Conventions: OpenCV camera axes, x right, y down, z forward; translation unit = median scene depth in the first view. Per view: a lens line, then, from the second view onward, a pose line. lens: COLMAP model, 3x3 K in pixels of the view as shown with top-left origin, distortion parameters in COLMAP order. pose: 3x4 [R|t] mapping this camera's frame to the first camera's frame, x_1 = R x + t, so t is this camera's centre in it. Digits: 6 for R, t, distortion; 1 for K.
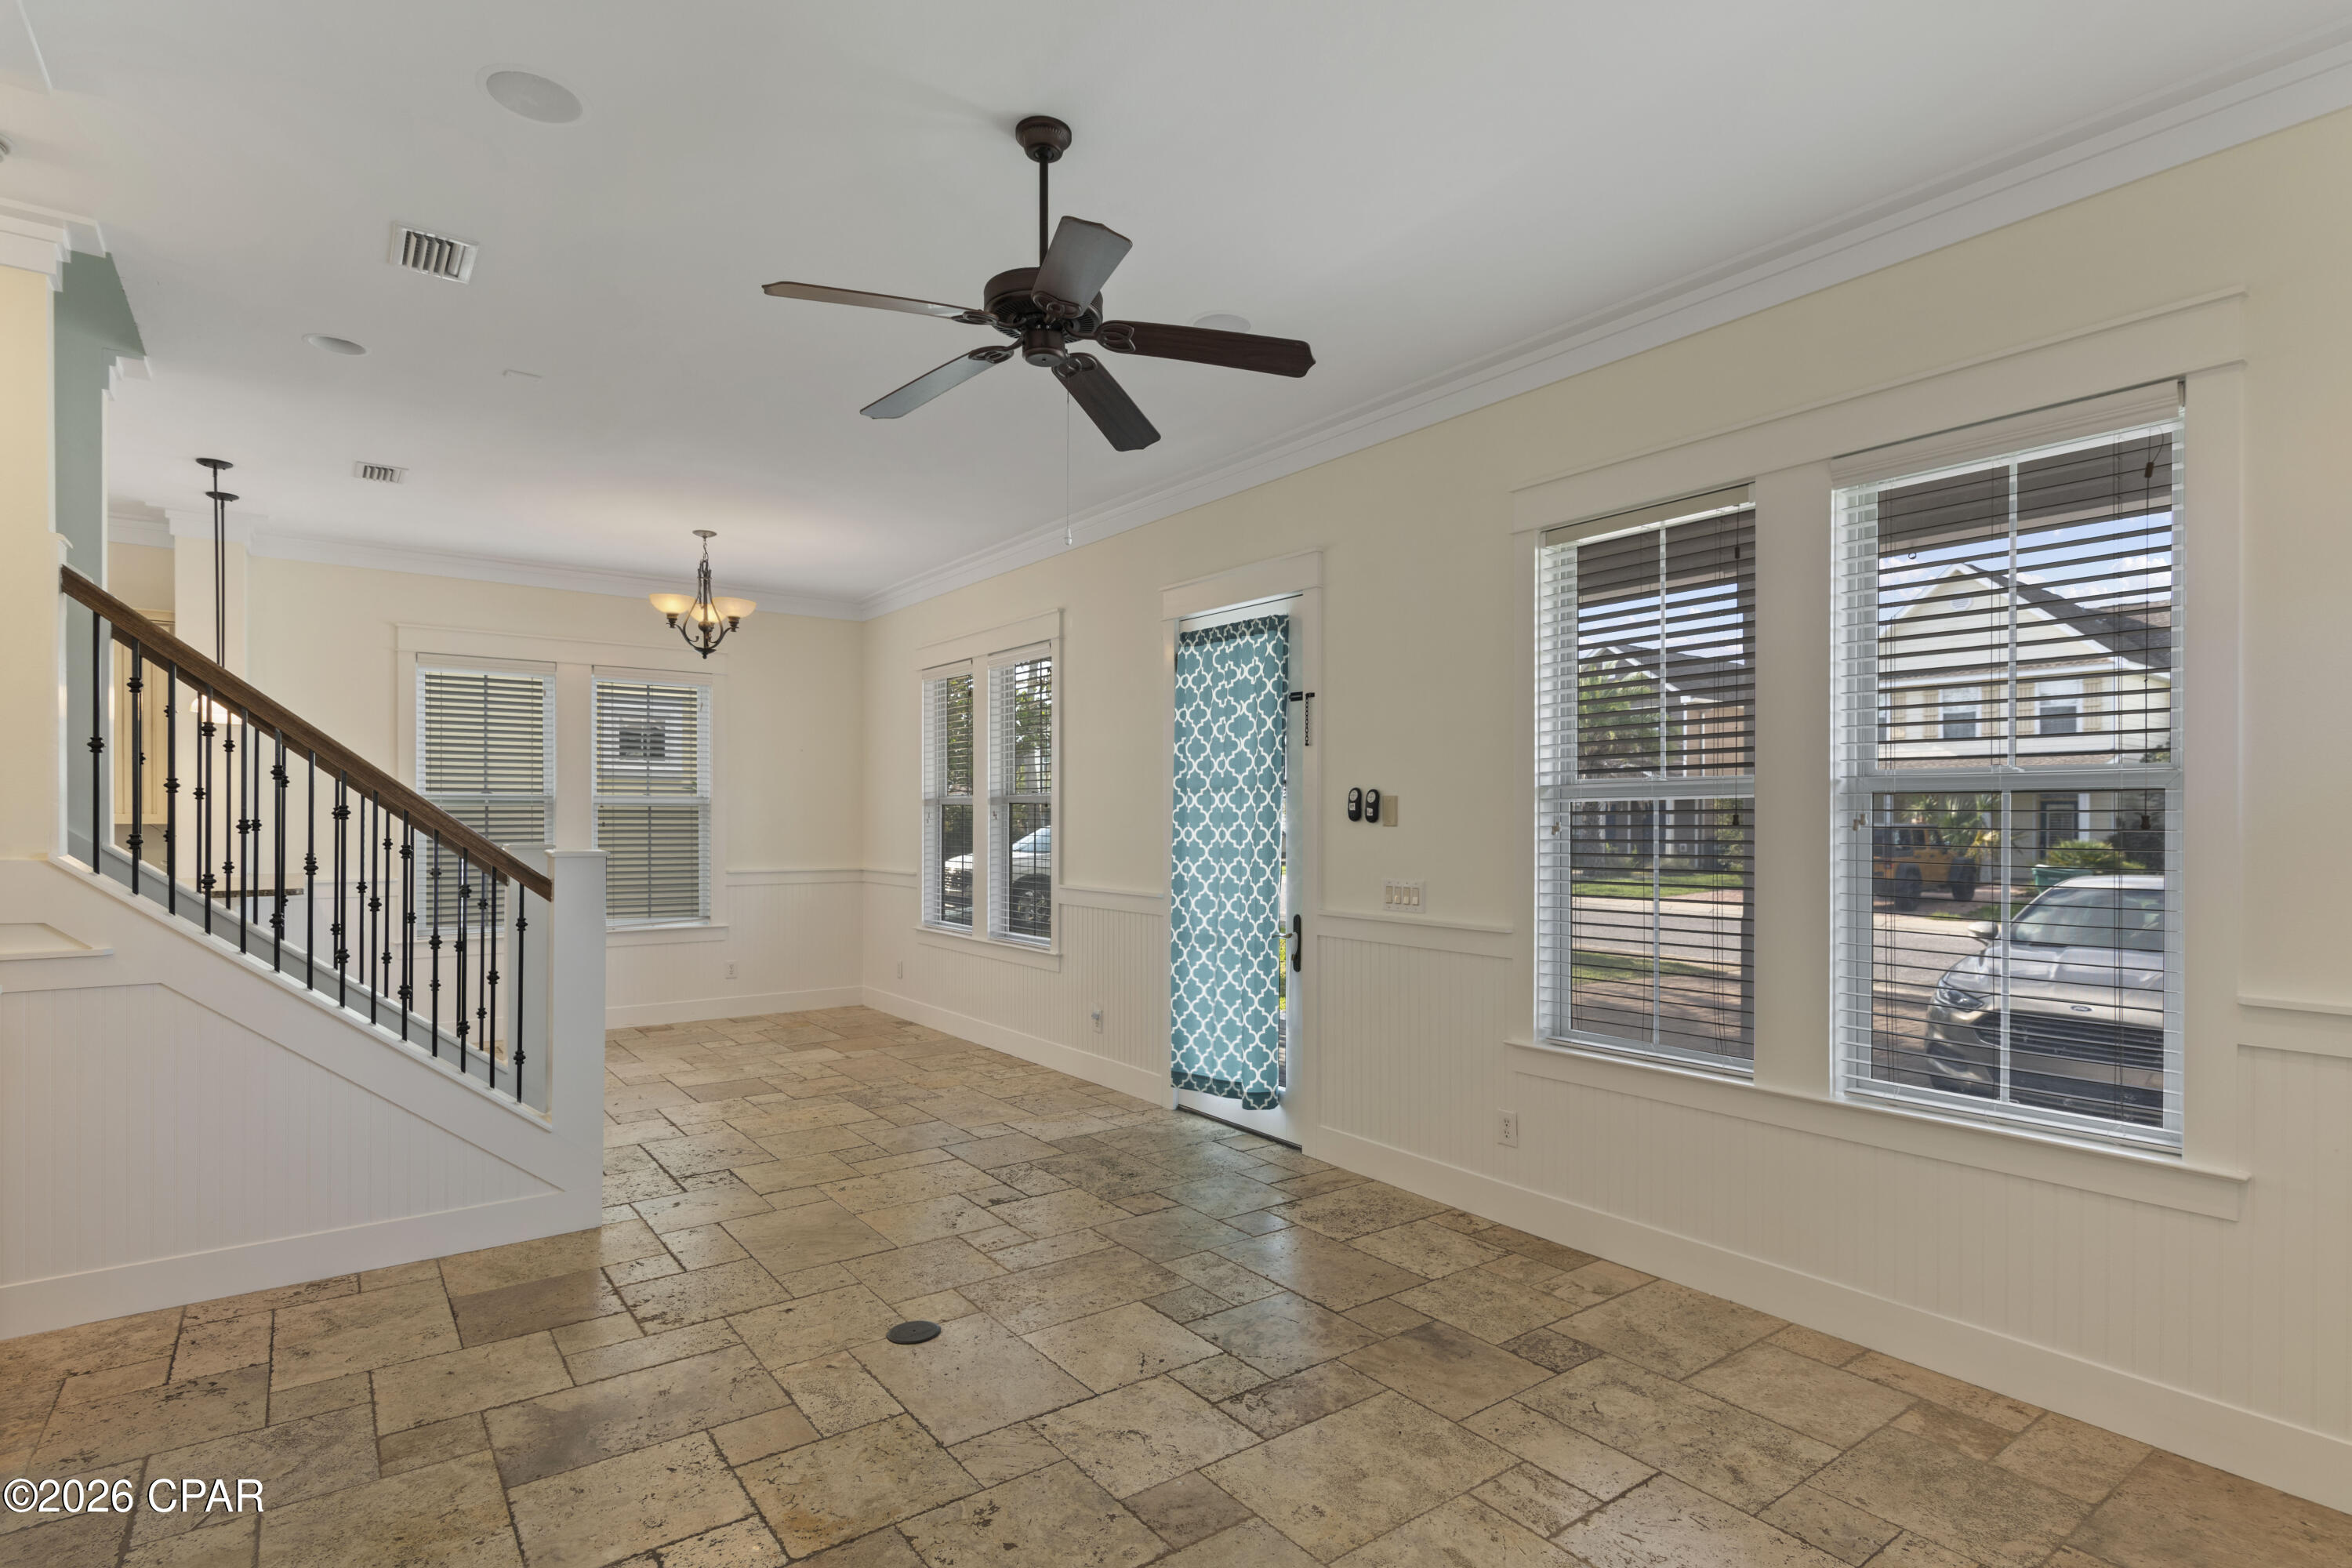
lens RADIAL K [[1178.3, 0, 1188.5], [0, 1178.3, 809.6], [0, 0, 1]] dist [0.003611, 0.000436]
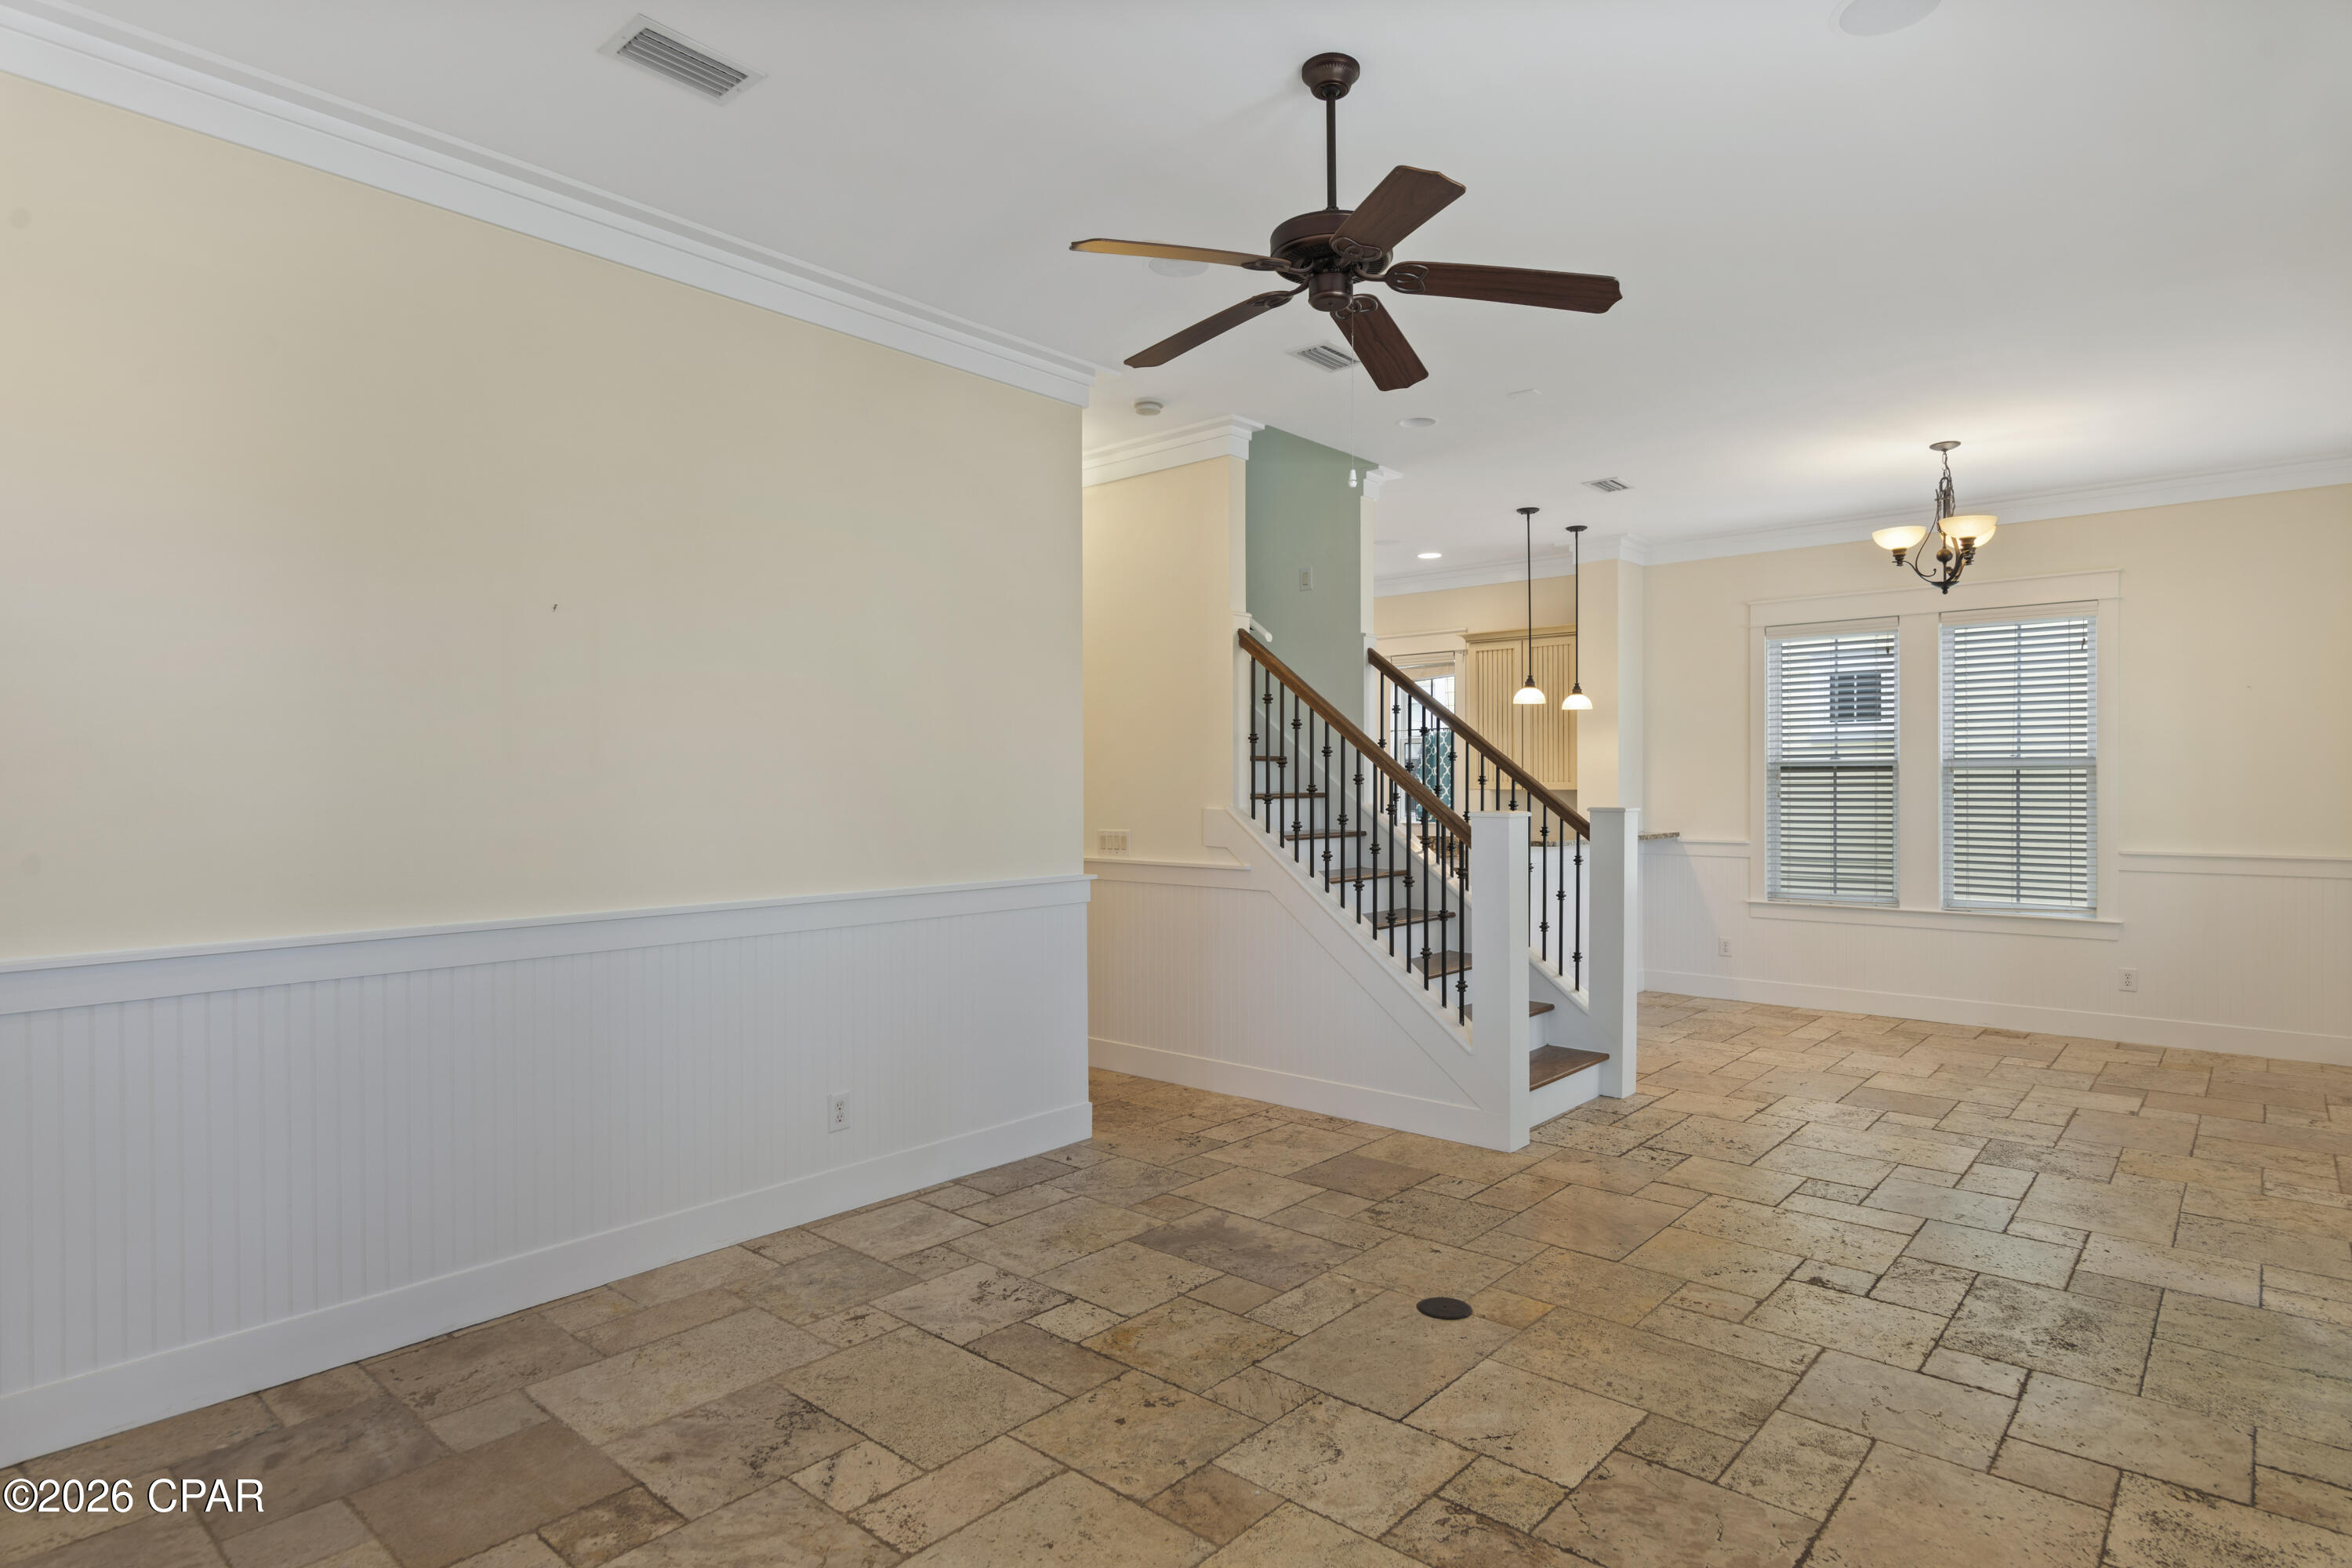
lens RADIAL K [[1253.2, 0, 1177.7], [0, 1253.2, 792.9], [0, 0, 1]] dist [0.005172, -0.002090]
pose [[0.204898, 0.002913, -0.978779, 0.658044], [0.009850, 0.999939, 0.005038, 0.007676], [0.978734, -0.010674, 0.204857, 0.512506]]
